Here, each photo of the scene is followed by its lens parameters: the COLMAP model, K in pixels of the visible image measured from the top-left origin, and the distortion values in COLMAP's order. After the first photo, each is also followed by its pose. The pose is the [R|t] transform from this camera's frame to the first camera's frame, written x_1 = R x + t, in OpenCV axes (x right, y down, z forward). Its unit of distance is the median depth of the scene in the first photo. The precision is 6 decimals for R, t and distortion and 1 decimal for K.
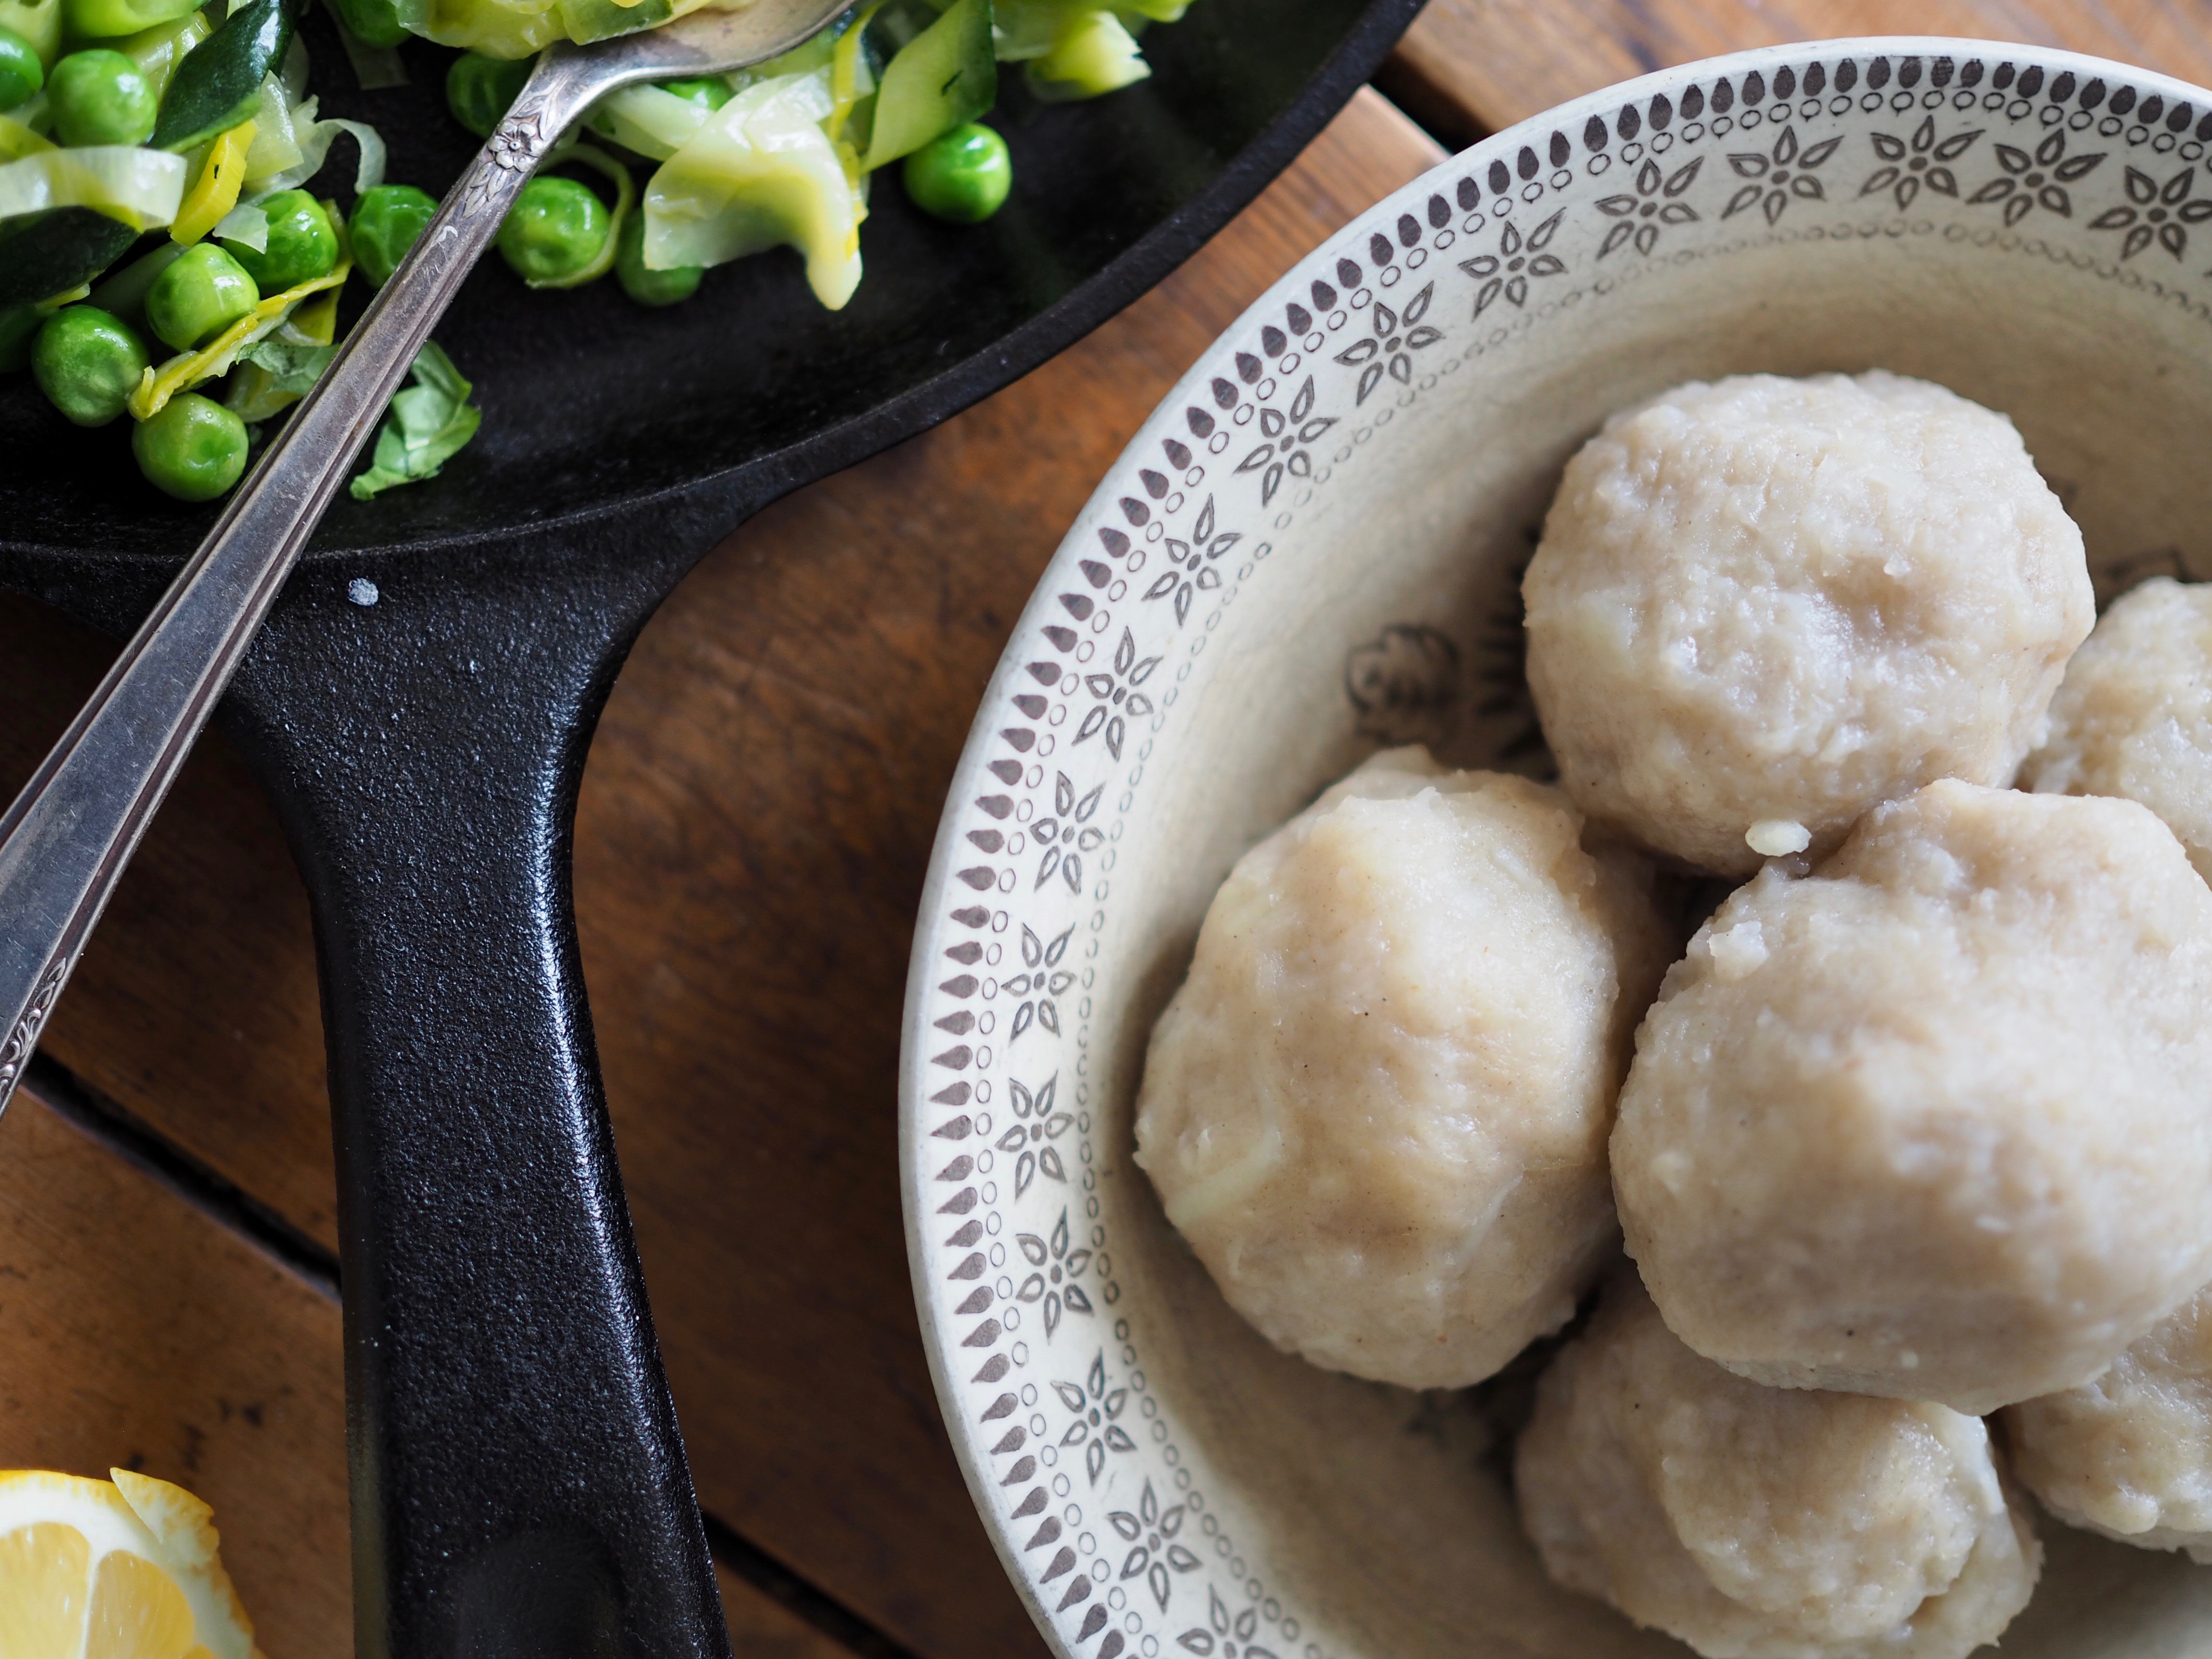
lens RADIAL K [[3146.7, 0, 1095.6], [0, 3146.7, 811.3], [0, 0, 1]] dist [-0.105452, 0.000000]
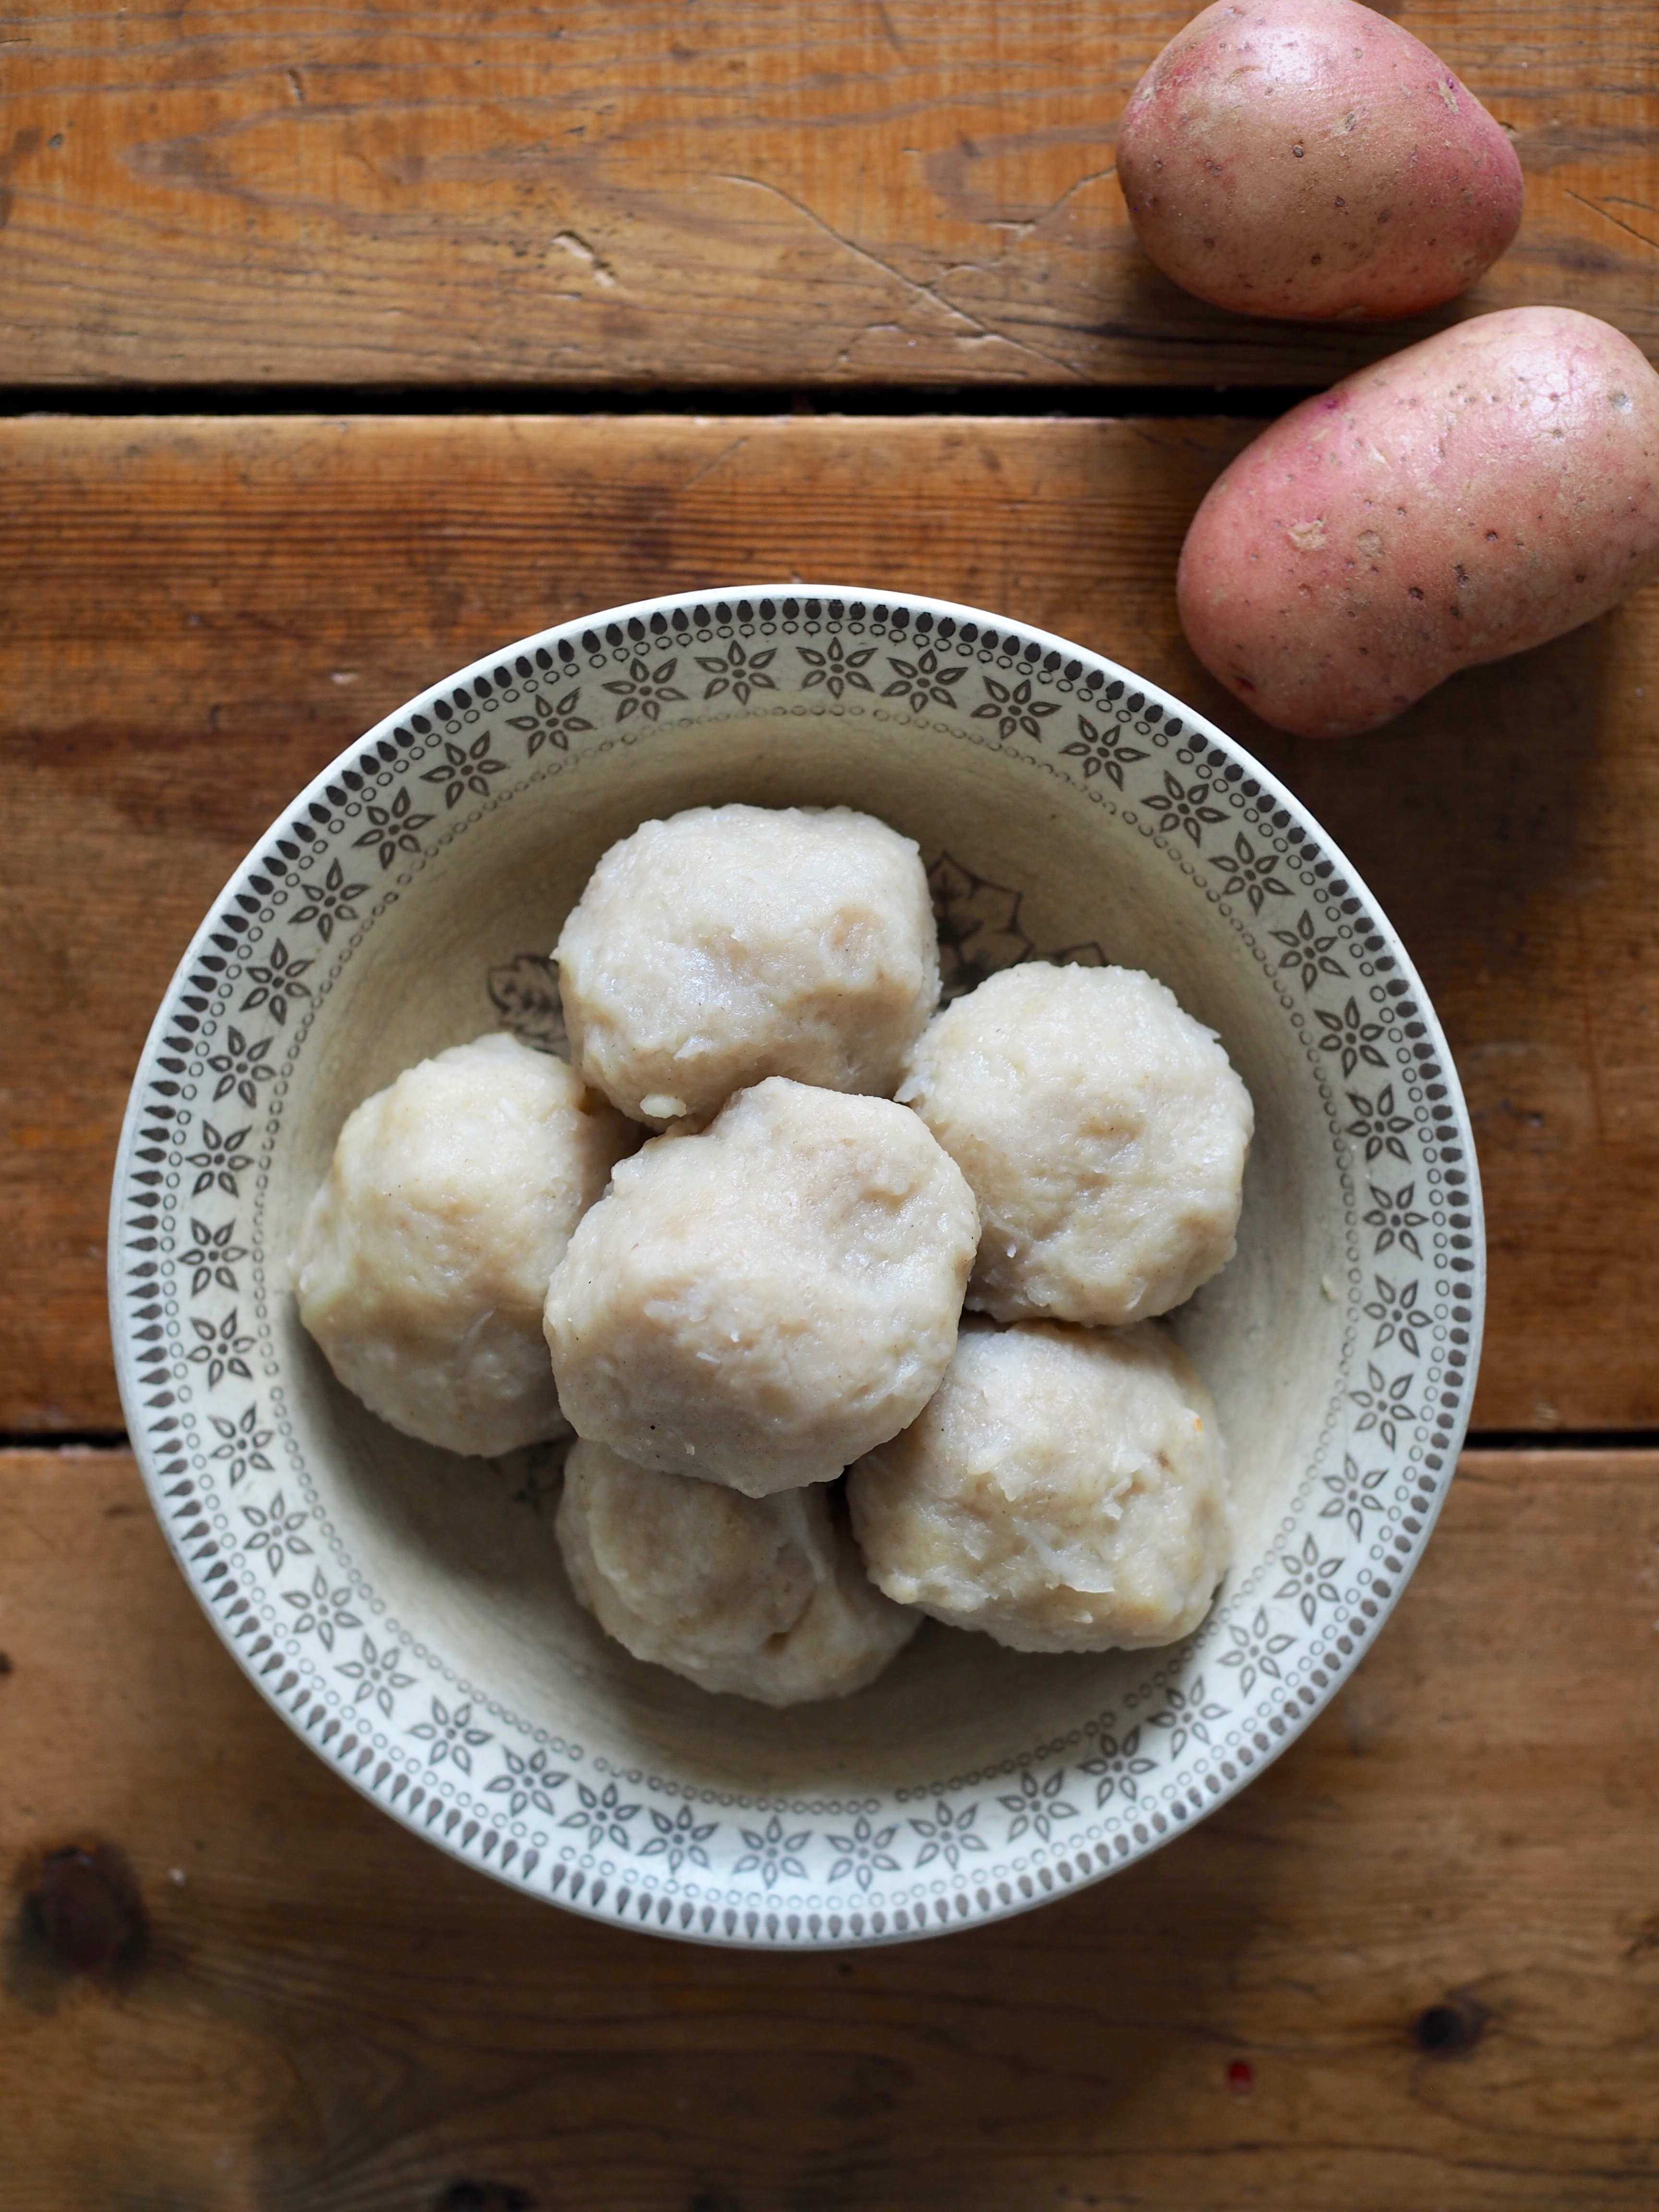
lens RADIAL K [[3146.7, 0, 835.1], [0, 3146.7, 1119.7], [0, 0, 1]] dist [-0.105452, 0.000000]
pose [[0.978196, 0.084996, -0.189495, 0.582524], [-0.087285, 0.996176, -0.003749, 0.013178], [0.188452, 0.020207, 0.981874, -0.485961]]
